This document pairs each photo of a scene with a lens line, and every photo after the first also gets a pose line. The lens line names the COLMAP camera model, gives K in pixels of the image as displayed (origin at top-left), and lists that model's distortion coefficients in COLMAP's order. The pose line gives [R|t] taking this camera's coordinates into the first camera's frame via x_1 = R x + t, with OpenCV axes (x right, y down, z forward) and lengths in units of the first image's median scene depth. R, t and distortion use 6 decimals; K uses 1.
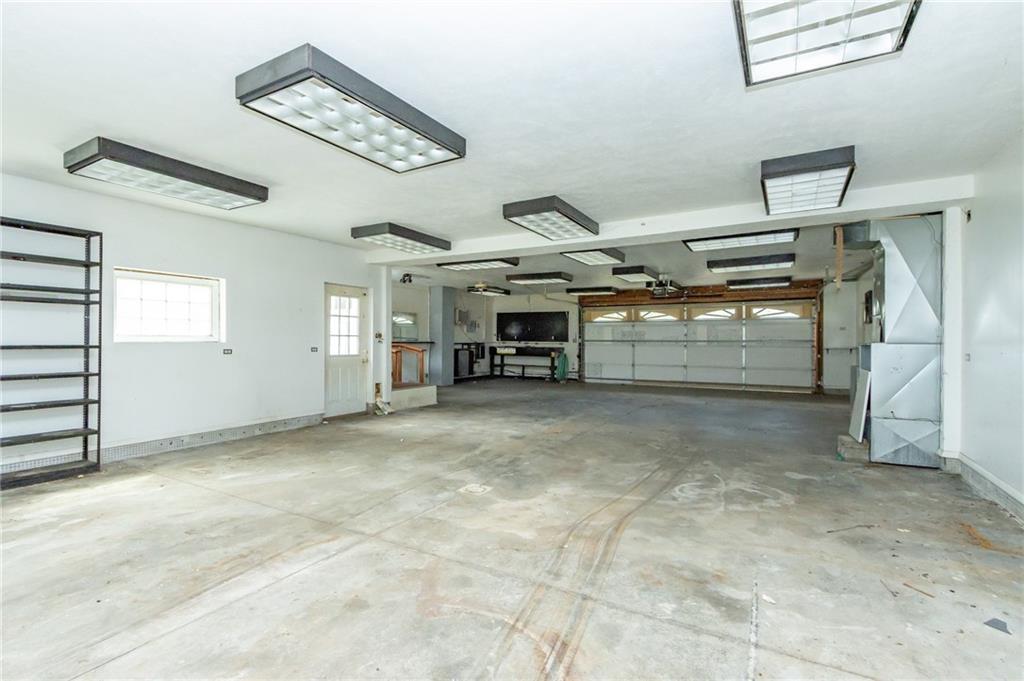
lens RADIAL K [[470.7, 0, 511.6], [0, 470.7, 342.4], [0, 0, 1]] dist [0.006345, -0.002633]
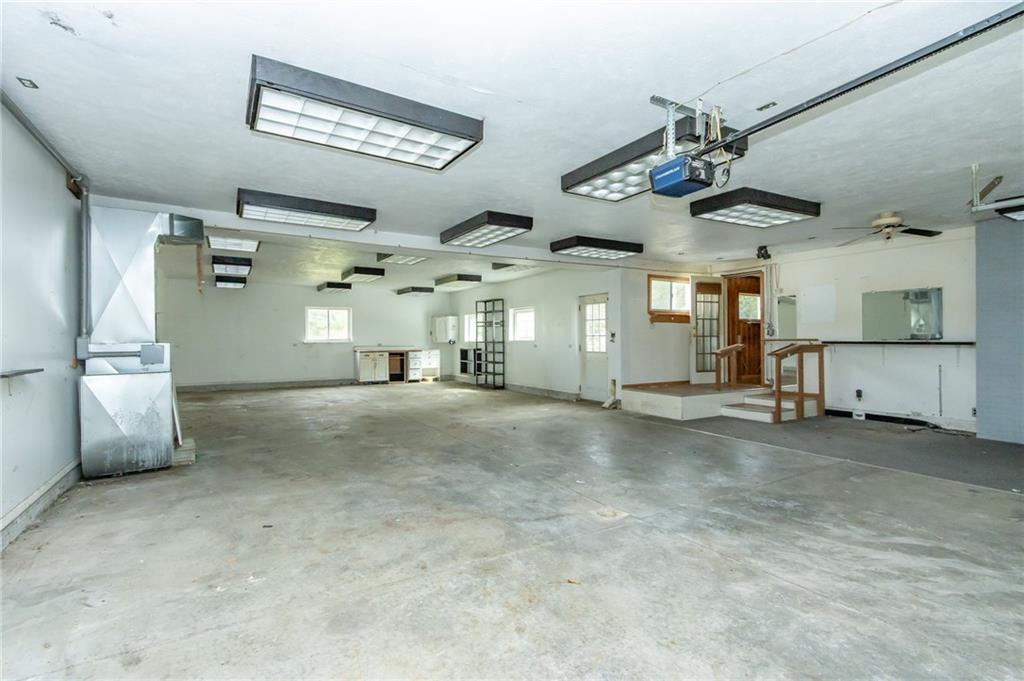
lens RADIAL K [[470.7, 0, 510.7], [0, 470.7, 338.5], [0, 0, 1]] dist [0.006345, -0.002633]
pose [[-0.488804, 0.003024, -0.872388, 0.831144], [0.007860, 0.999969, -0.000938, -0.008092], [0.872358, -0.007315, -0.488812, 1.424772]]
